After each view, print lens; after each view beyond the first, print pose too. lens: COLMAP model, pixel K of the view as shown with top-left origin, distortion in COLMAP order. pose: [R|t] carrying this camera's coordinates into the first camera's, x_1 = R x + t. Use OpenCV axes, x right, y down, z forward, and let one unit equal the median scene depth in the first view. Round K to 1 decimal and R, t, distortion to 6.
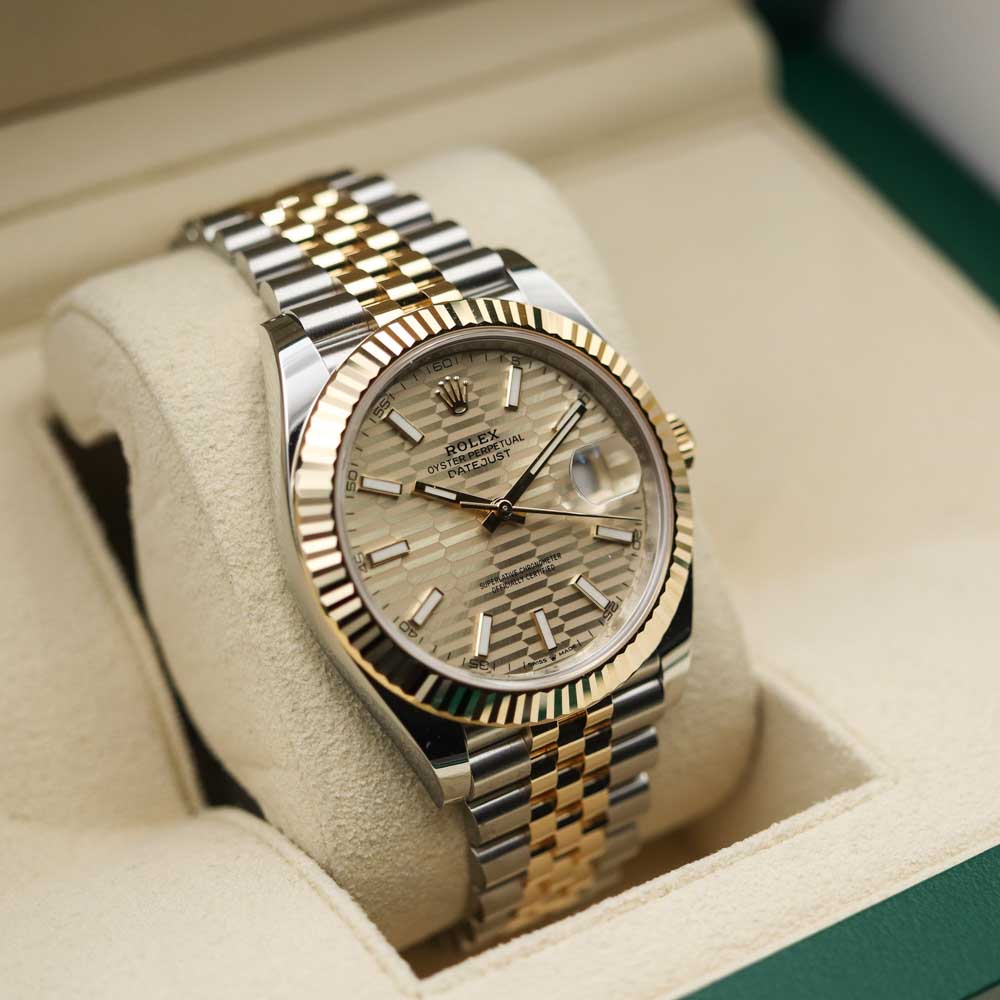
lens RADIAL K [[2213.7, 0, 500.0], [0, 2213.7, 500.0], [0, 0, 1]] dist [-0.070293, -0.319197]
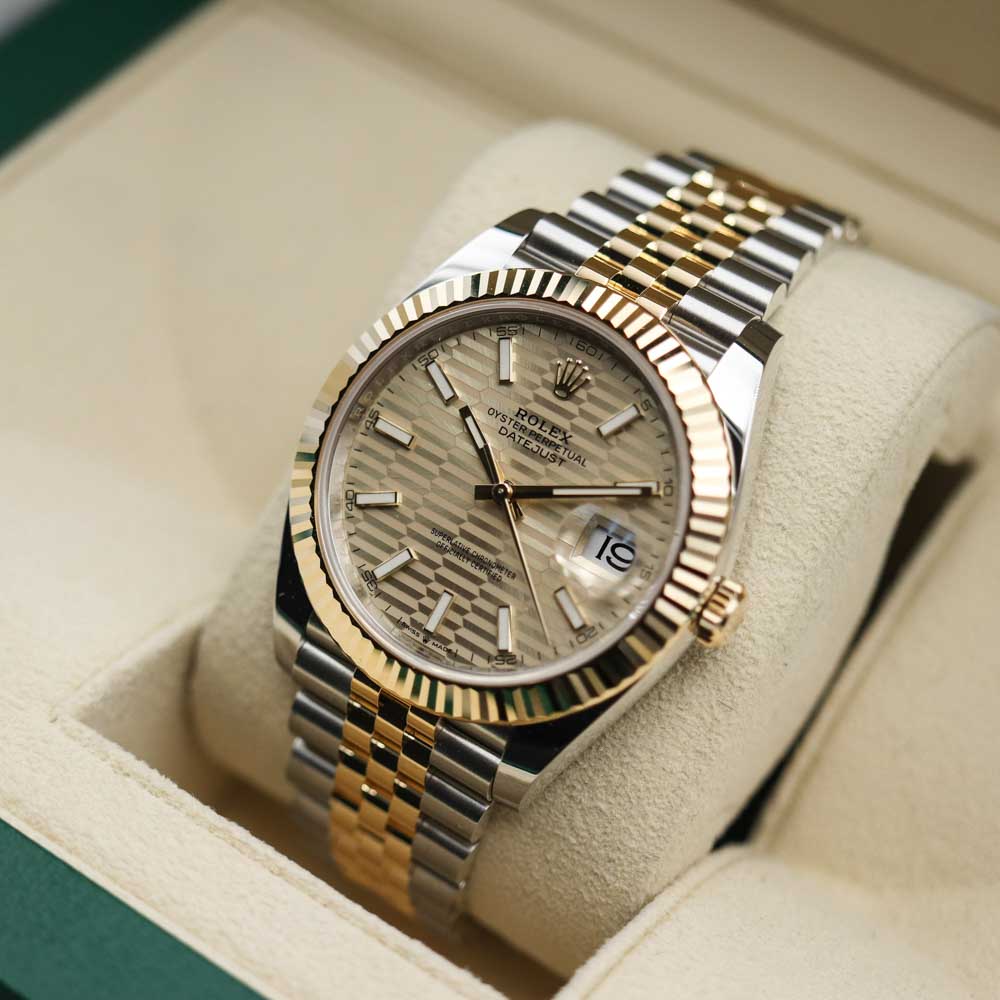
lens RADIAL K [[2213.7, 0, 500.0], [0, 2213.7, 500.0], [0, 0, 1]] dist [-0.070293, -0.319197]
pose [[0.465649, 0.669557, -0.578675, 0.543594], [-0.691057, 0.683580, 0.234857, -0.212337], [0.552821, 0.290536, 0.781011, 0.264919]]
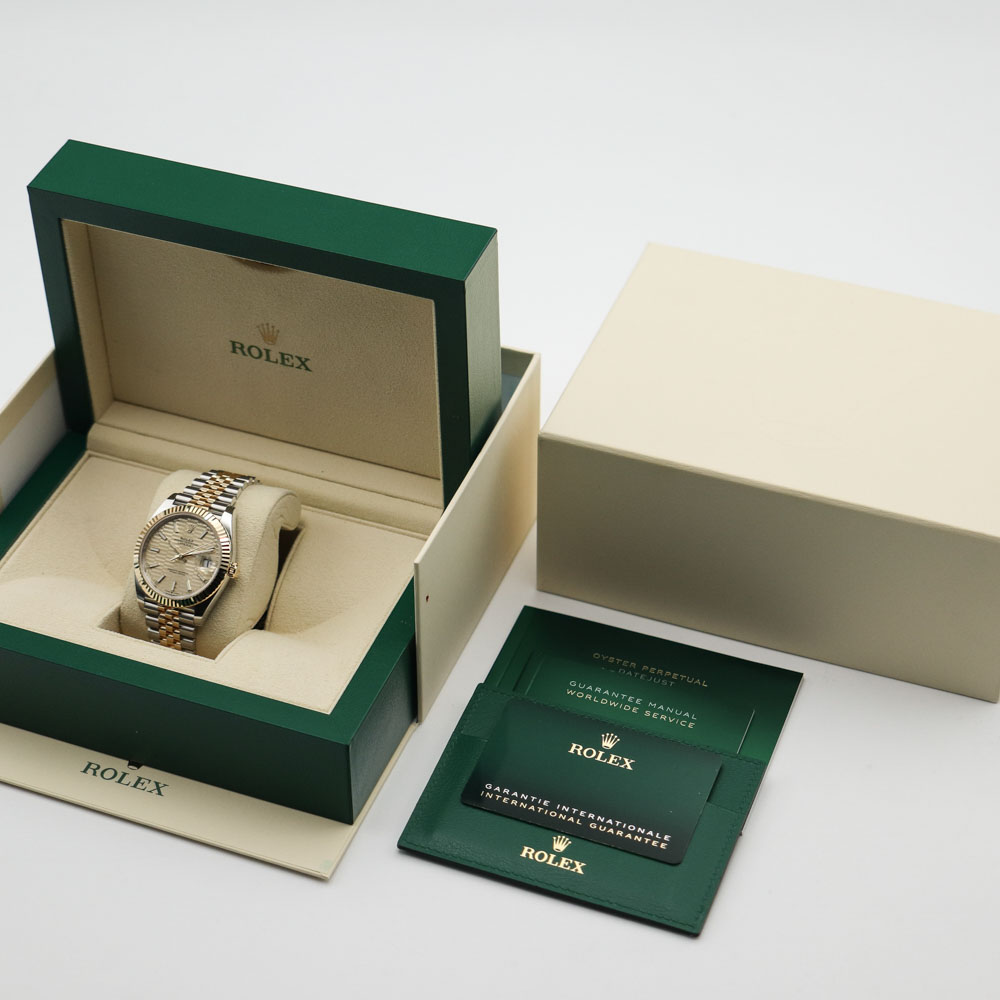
lens RADIAL K [[2213.7, 0, 500.0], [0, 2213.7, 500.0], [0, 0, 1]] dist [-0.070293, -0.319197]
pose [[0.658299, 0.475466, -0.583588, 2.784088], [-0.527782, 0.844323, 0.092545, -0.789787], [0.536739, 0.247085, 0.806759, -2.076918]]
